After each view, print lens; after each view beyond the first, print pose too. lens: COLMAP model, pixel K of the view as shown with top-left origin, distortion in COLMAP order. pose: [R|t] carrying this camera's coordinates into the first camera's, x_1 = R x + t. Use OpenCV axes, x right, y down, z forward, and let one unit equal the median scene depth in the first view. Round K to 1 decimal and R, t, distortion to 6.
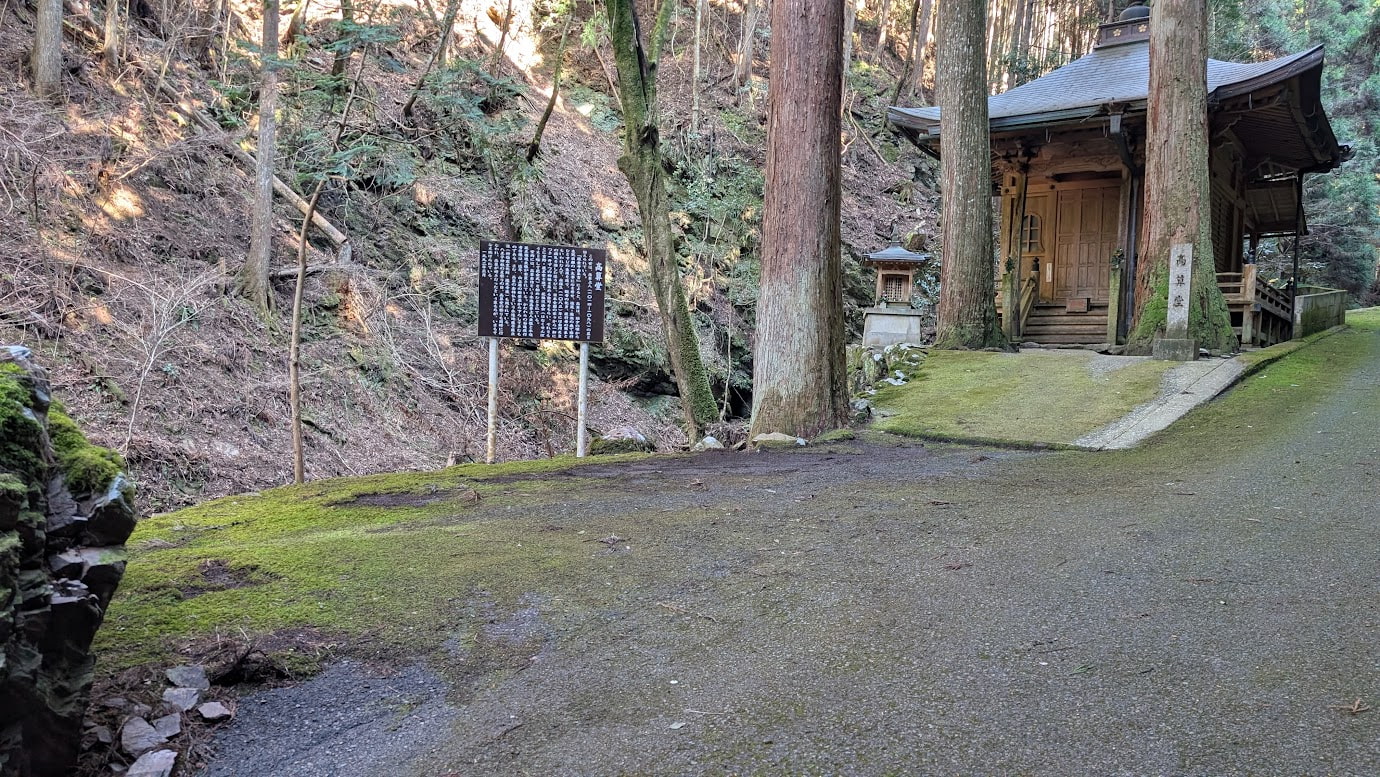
lens RADIAL K [[1034.1, 0, 693.7], [0, 1034.1, 401.5], [0, 0, 1]] dist [0.061365, -0.003319]
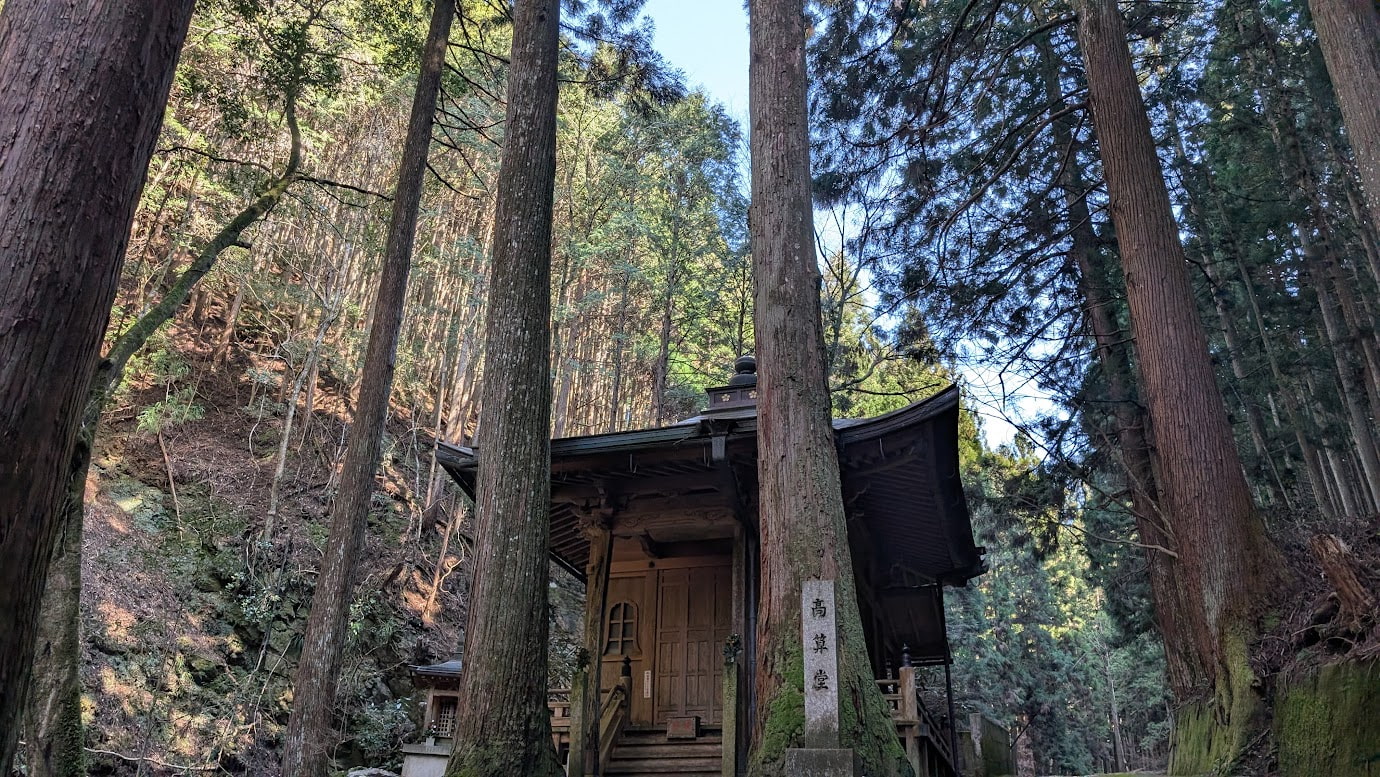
lens RADIAL K [[1035.5, 0, 690.0], [0, 1035.5, 388.5], [0, 0, 1]] dist [0.007875, 0.001770]
pose [[0.949739, 0.124515, 0.287214, 0.155858], [0.017572, 0.894839, -0.446044, 0.008412], [-0.312550, 0.428672, 0.847675, 0.347256]]
